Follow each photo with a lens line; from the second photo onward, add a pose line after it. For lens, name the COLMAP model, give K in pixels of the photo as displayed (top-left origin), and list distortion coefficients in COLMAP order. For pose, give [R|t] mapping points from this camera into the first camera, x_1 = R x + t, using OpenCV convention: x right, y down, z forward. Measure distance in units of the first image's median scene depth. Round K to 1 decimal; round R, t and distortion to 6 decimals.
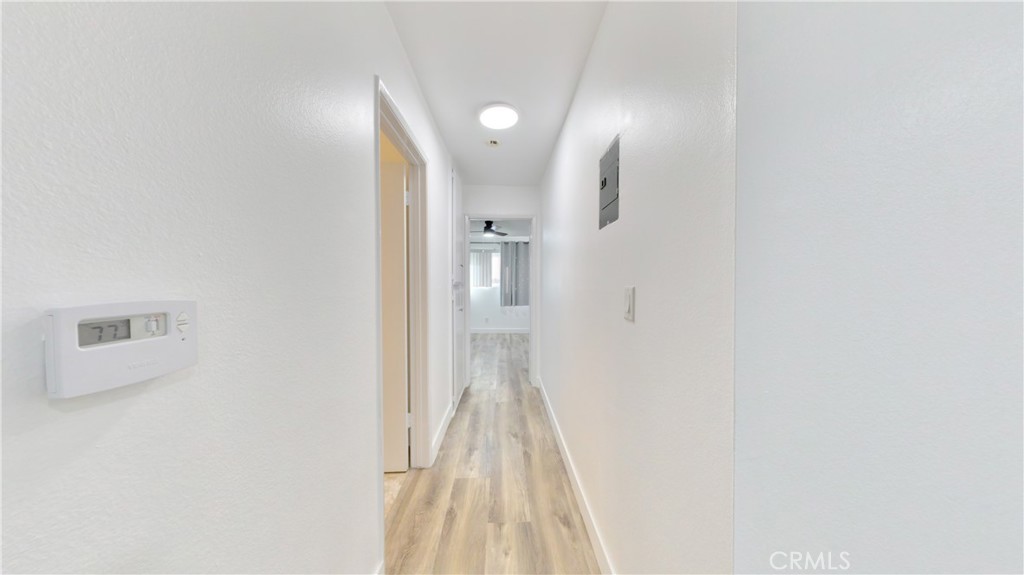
lens RADIAL K [[281.4, 0, 504.4], [0, 281.4, 288.8], [0, 0, 1]] dist [0.000234, 0.000001]
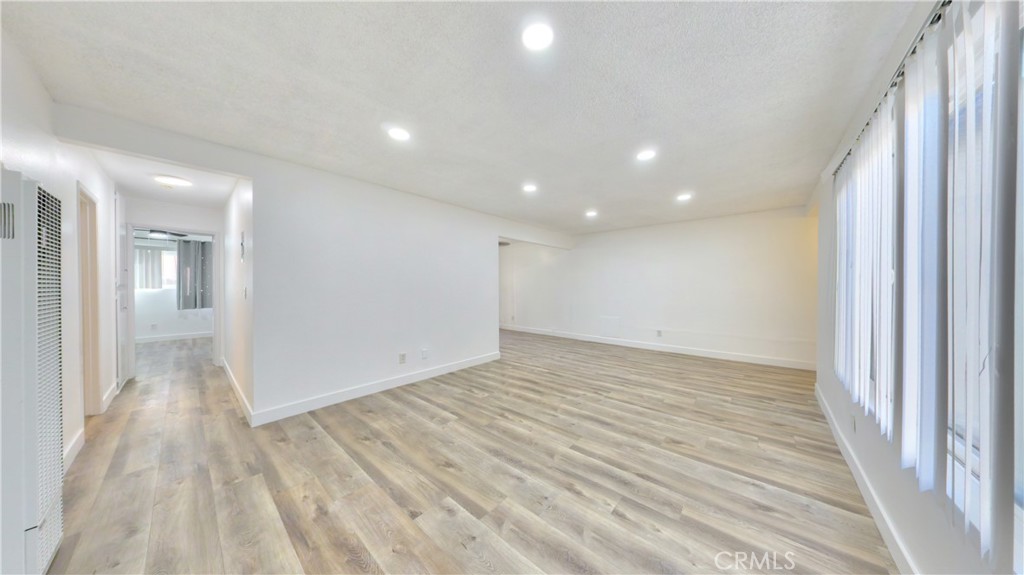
lens RADIAL K [[281.4, 0, 504.4], [0, 281.4, 288.8], [0, 0, 1]] dist [0.000234, 0.000001]
pose [[0.664075, -0.004377, 0.747653, 0.008949], [0.008168, 0.999966, -0.001401, 0.004528], [-0.747621, 0.007037, 0.664088, -0.446824]]
